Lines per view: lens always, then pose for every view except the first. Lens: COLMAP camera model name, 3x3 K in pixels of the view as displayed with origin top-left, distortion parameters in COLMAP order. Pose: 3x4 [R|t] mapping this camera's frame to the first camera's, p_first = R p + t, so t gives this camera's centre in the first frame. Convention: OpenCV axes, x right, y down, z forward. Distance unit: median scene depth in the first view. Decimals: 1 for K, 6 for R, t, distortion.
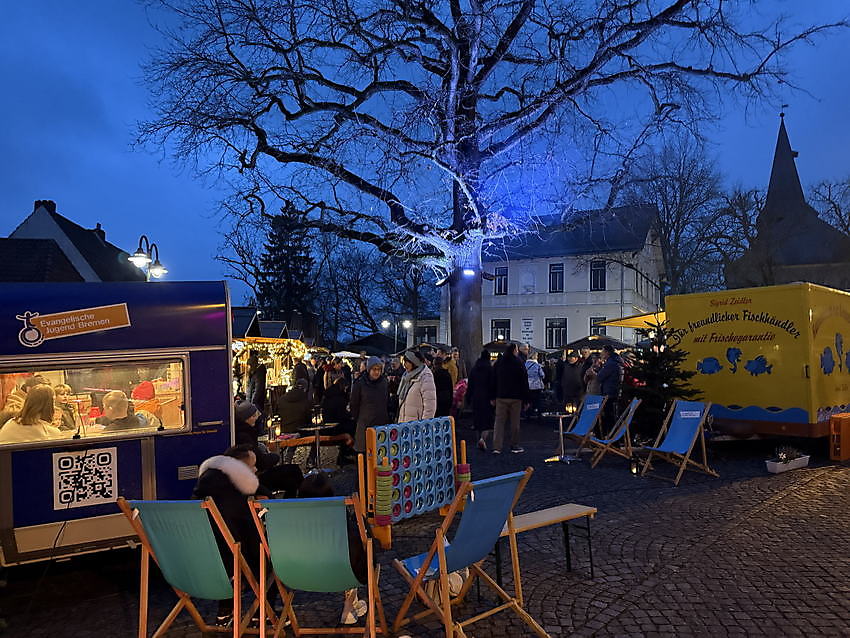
lens RADIAL K [[610.4, 0, 426.8], [0, 610.4, 325.2], [0, 0, 1]] dist [0.026988, -0.004157]
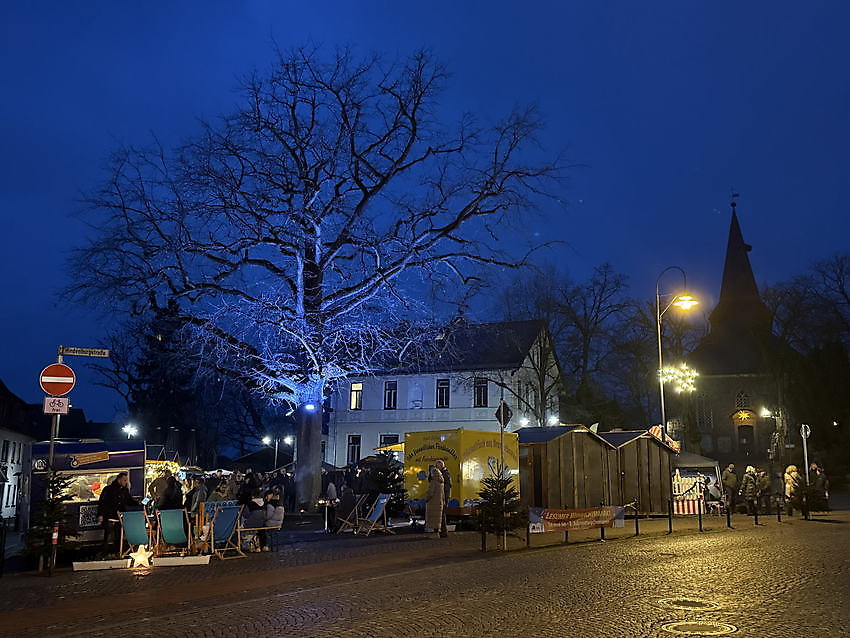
lens RADIAL K [[780.7, 0, 427.5], [0, 780.7, 316.1], [0, 0, 1]] dist [0.063256, 0.000000]
pose [[0.995089, 0.018284, 0.097285, 0.142984], [-0.003602, 0.988830, -0.149003, -0.027566], [-0.098923, 0.147921, 0.984039, -0.669682]]
